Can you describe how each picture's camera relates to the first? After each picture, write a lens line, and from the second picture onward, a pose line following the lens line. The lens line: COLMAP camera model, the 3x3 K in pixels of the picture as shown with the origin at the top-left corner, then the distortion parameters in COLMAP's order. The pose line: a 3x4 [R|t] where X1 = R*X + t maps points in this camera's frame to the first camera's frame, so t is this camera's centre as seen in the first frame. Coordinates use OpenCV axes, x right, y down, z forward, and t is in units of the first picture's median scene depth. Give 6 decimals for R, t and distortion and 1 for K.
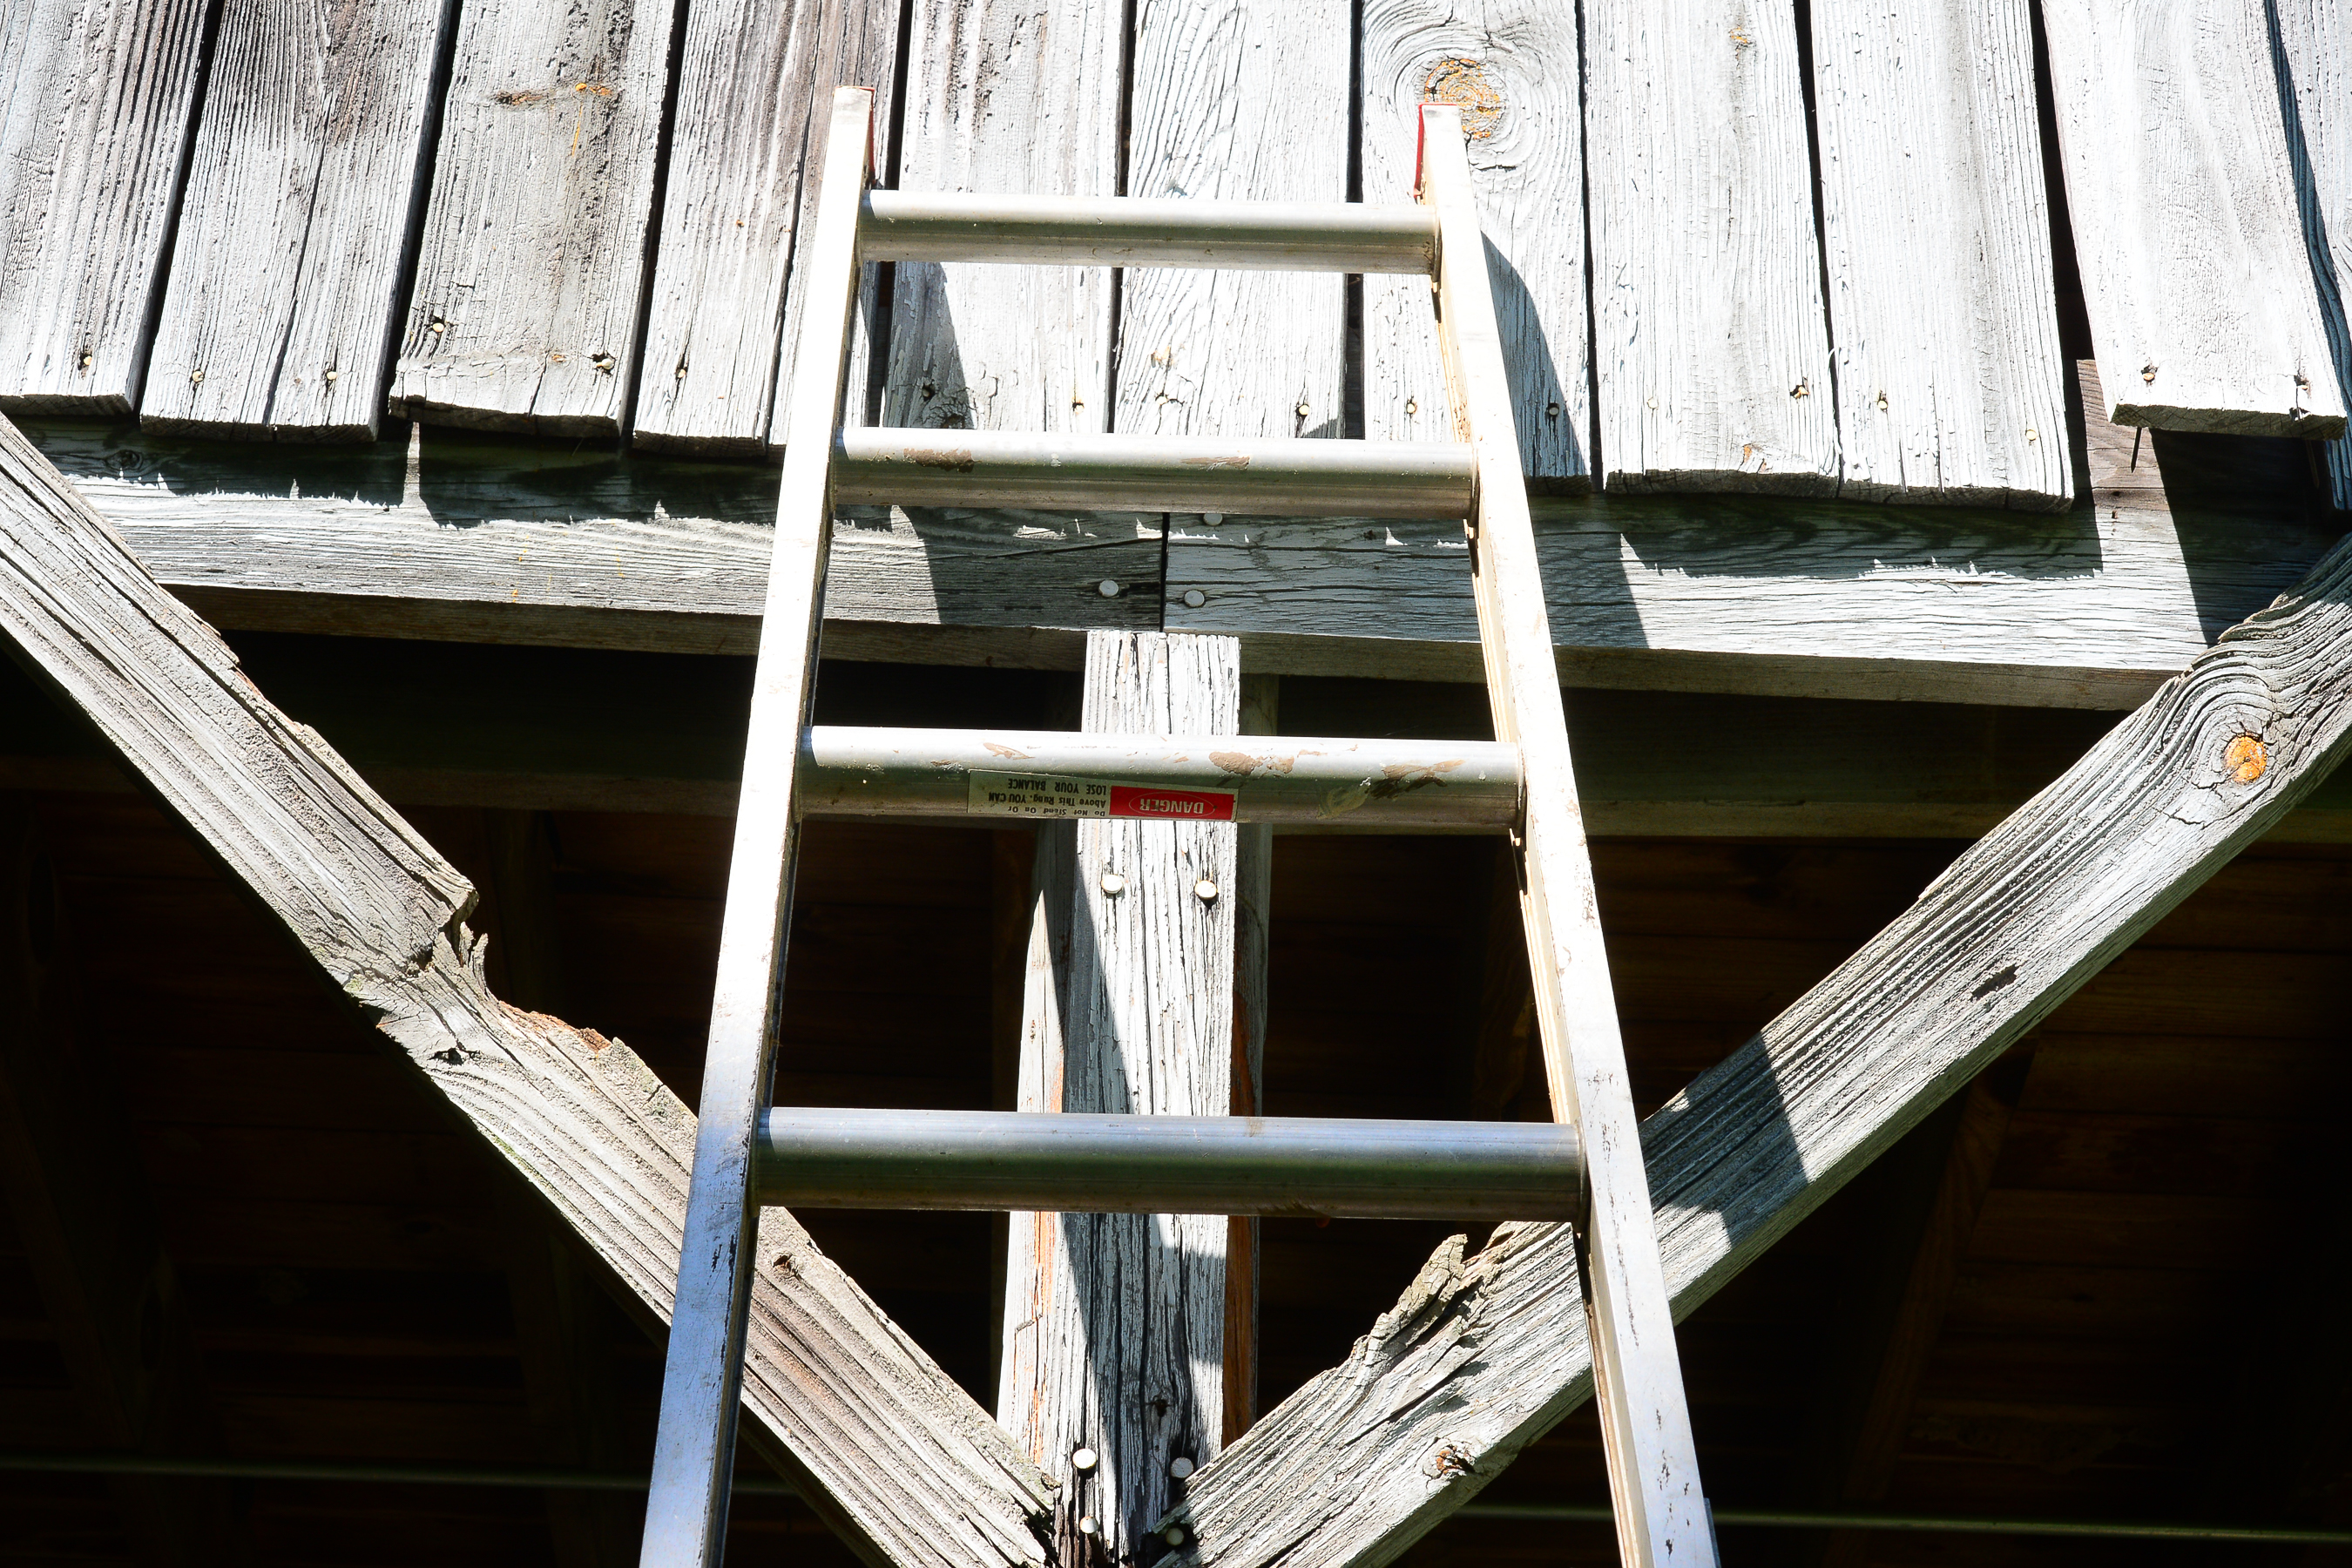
lens RADIAL K [[4357.9, 0, 1174.3], [0, 4357.9, 781.5], [0, 0, 1]] dist [0.070415, 0.000000]
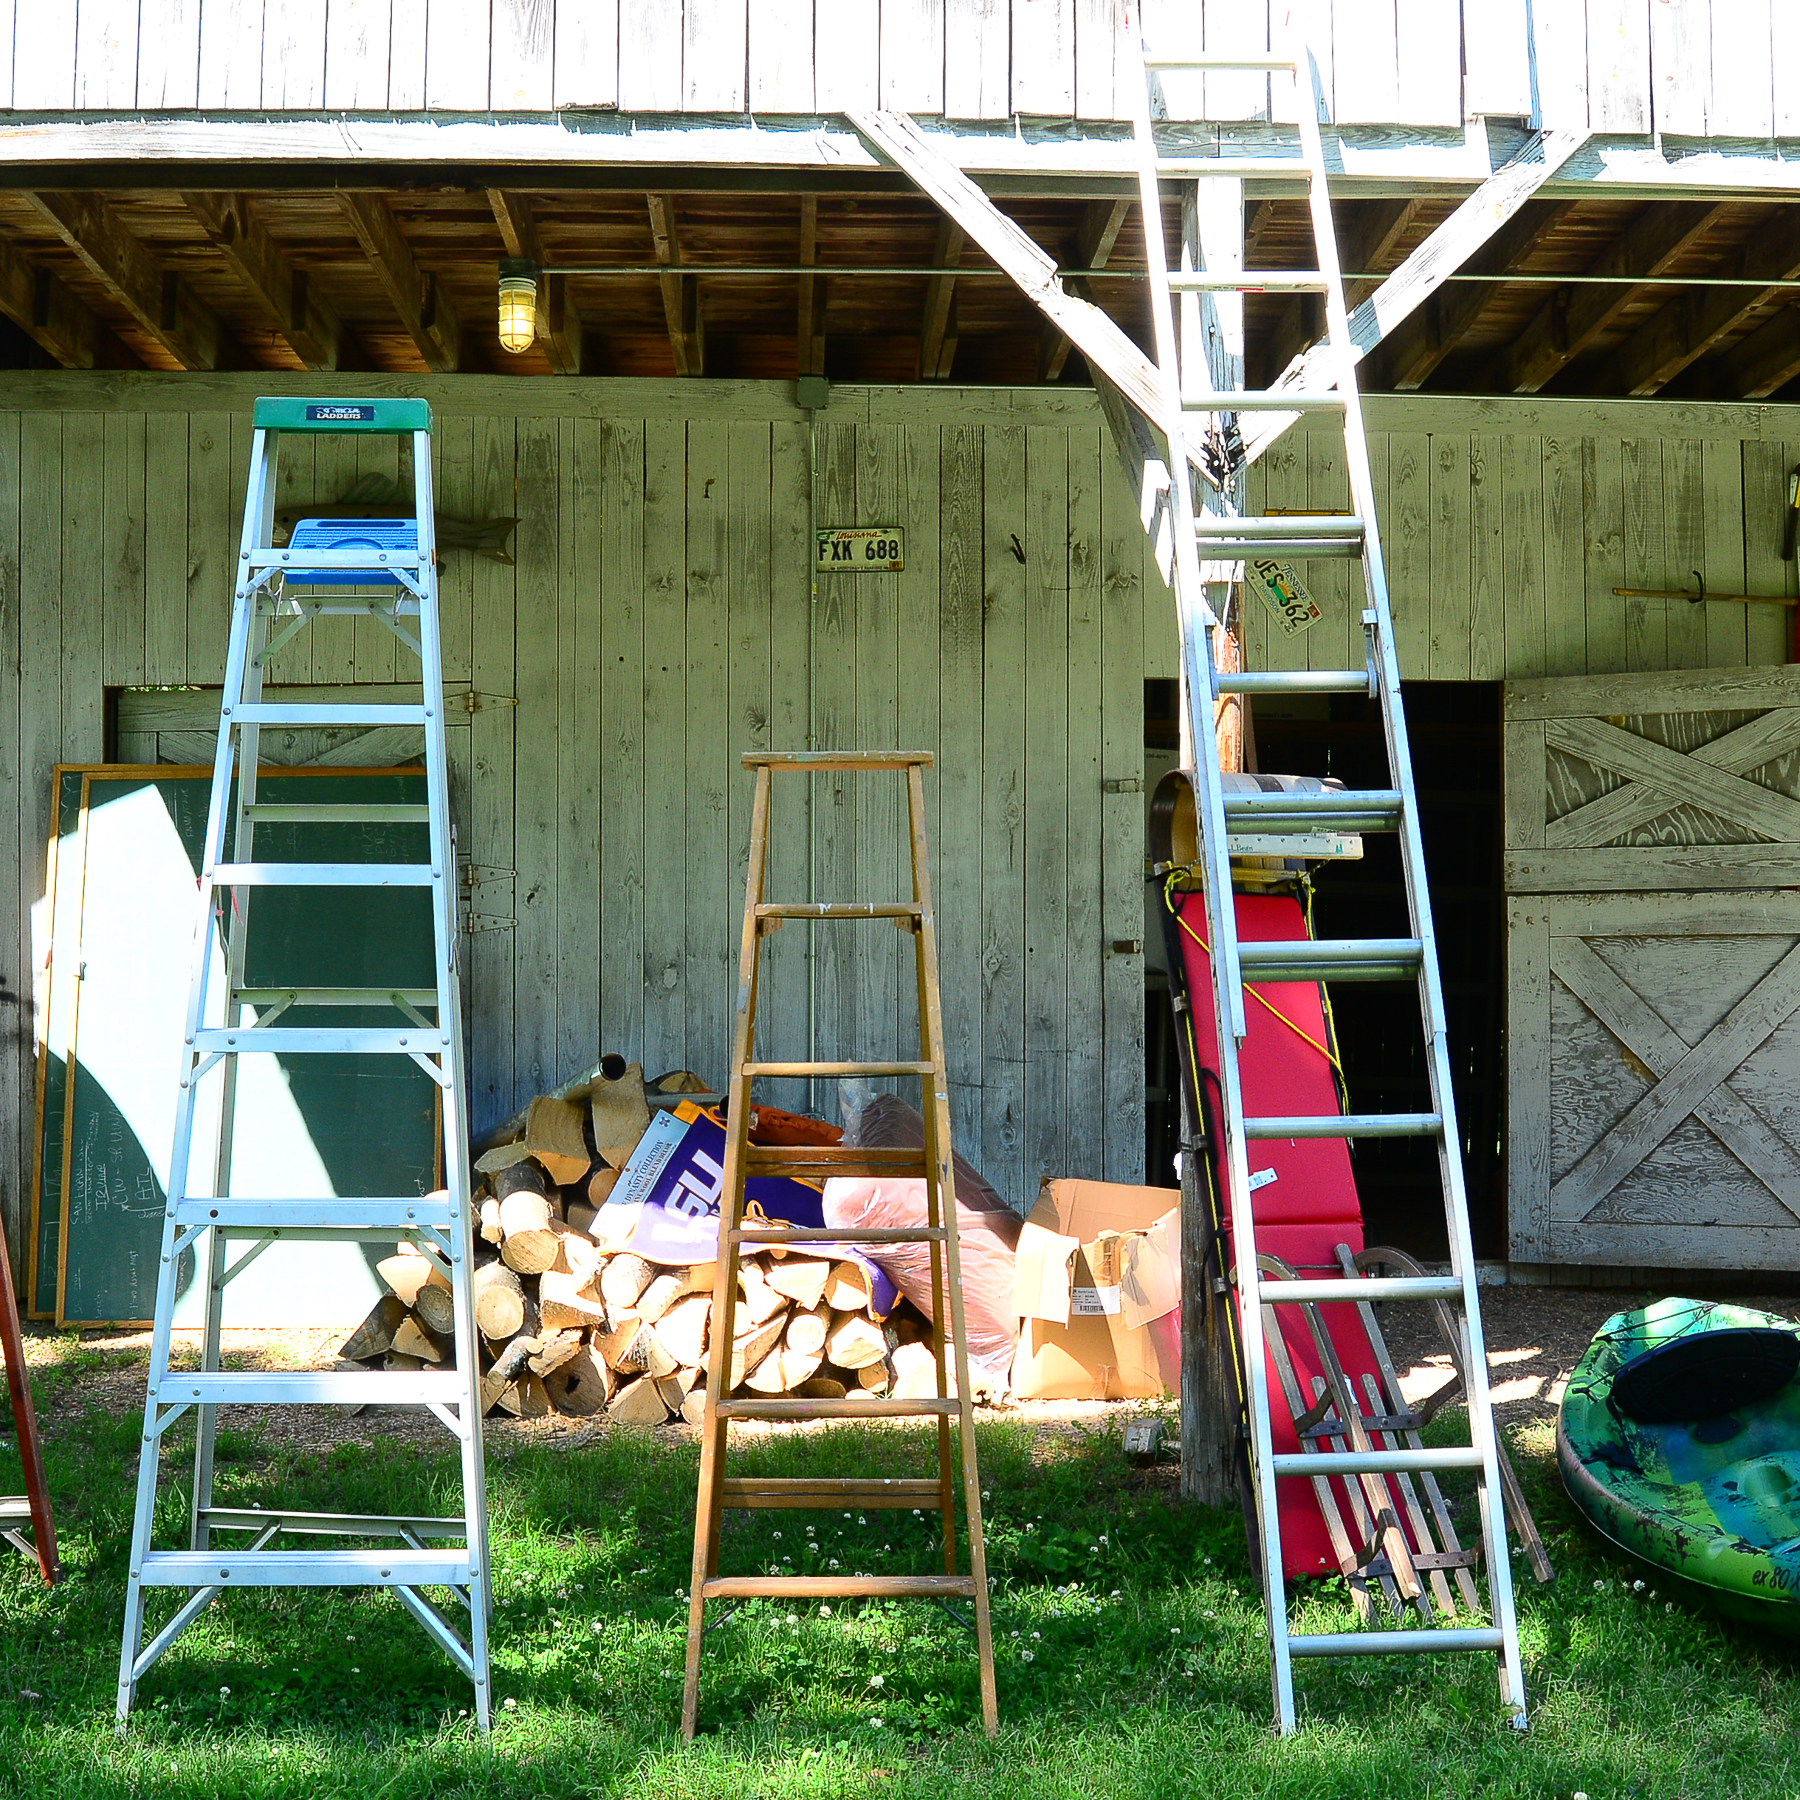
lens RADIAL K [[2906.6, 0, 903.5], [0, 2906.6, 907.3], [0, 0, 1]] dist [-0.127862, 0.000000]
pose [[0.999647, -0.026461, 0.002437, -0.296676], [0.021277, 0.851971, 0.523157, -0.794735], [-0.015919, -0.522920, 0.852233, -1.445522]]
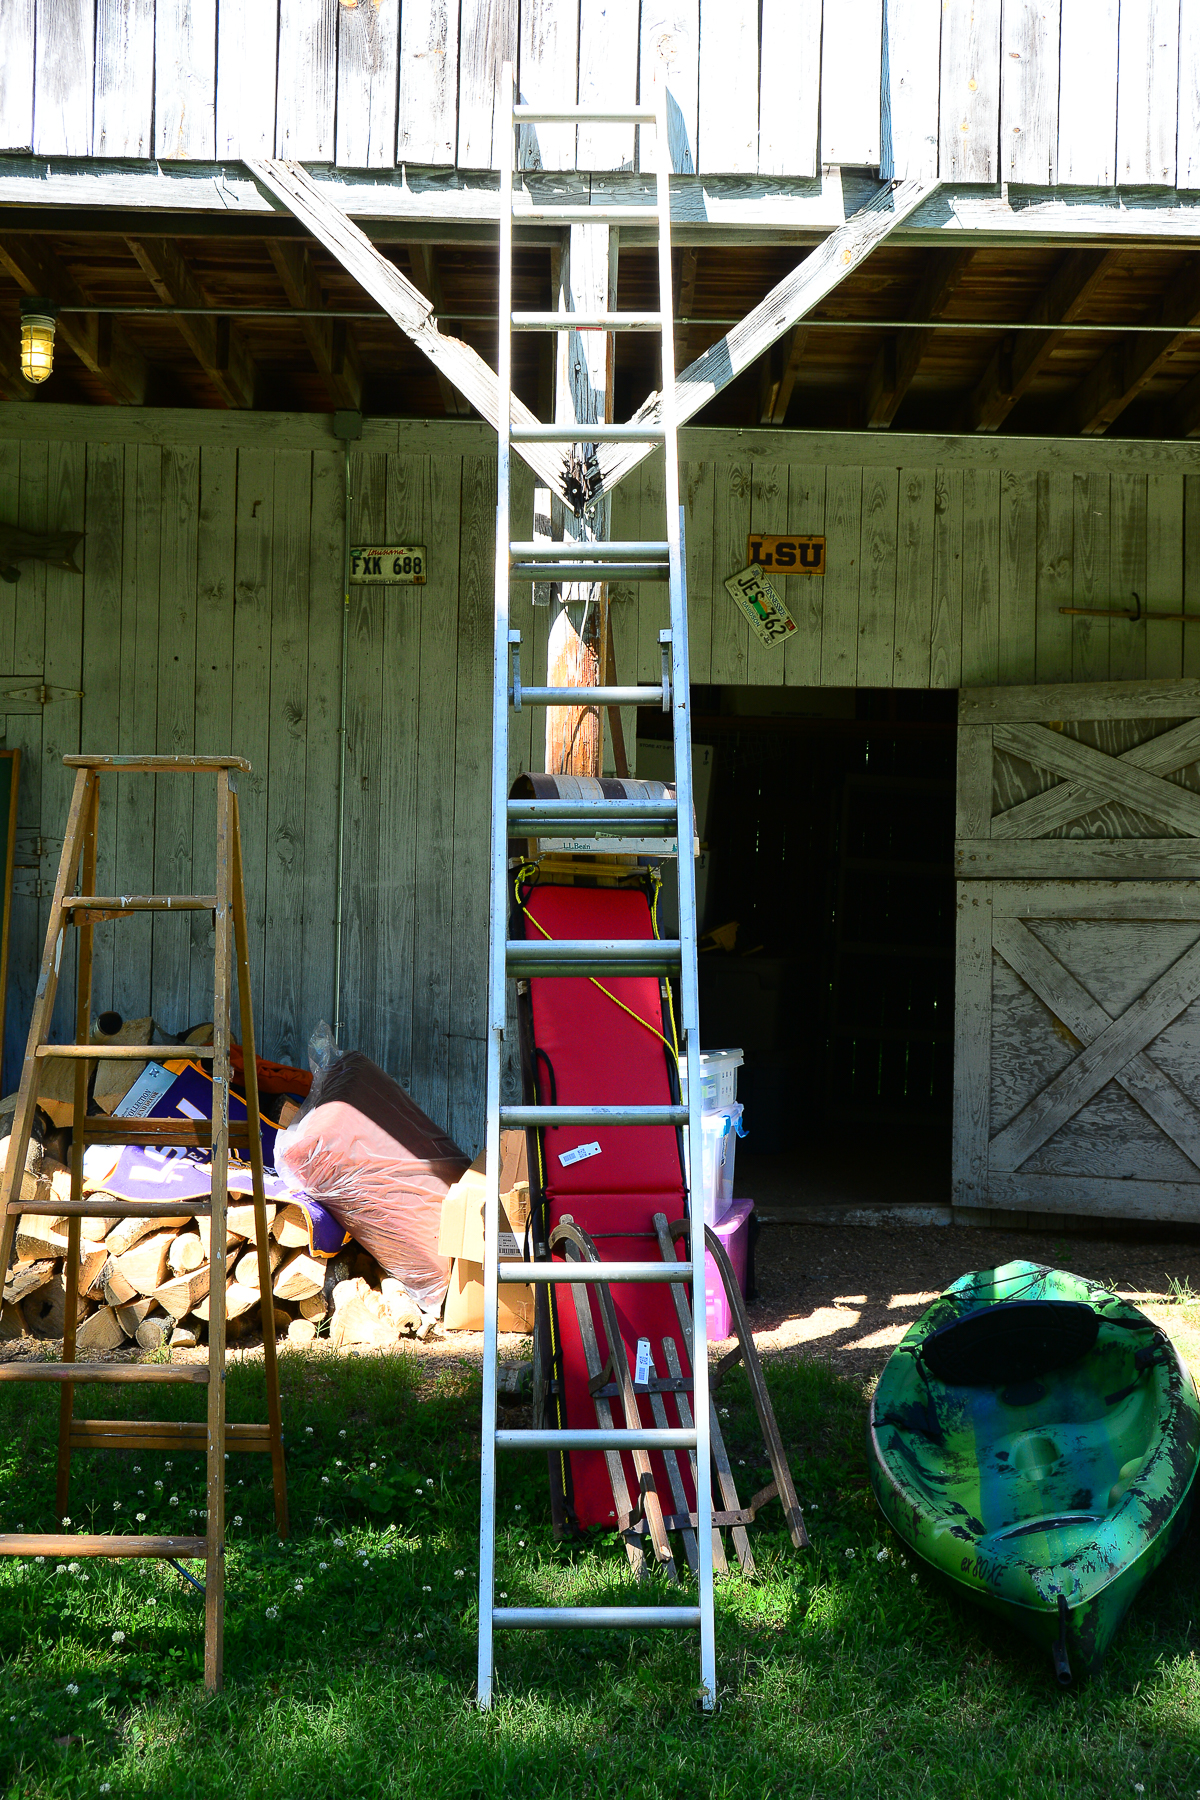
lens RADIAL K [[2394.5, 0, 605.7], [0, 2394.5, 886.8], [0, 0, 1]] dist [-0.005538, 0.000000]
pose [[0.999787, -0.008800, -0.018669, 0.048144], [0.017396, 0.846093, 0.532751, -0.694295], [0.011107, -0.532962, 0.846066, -1.226272]]
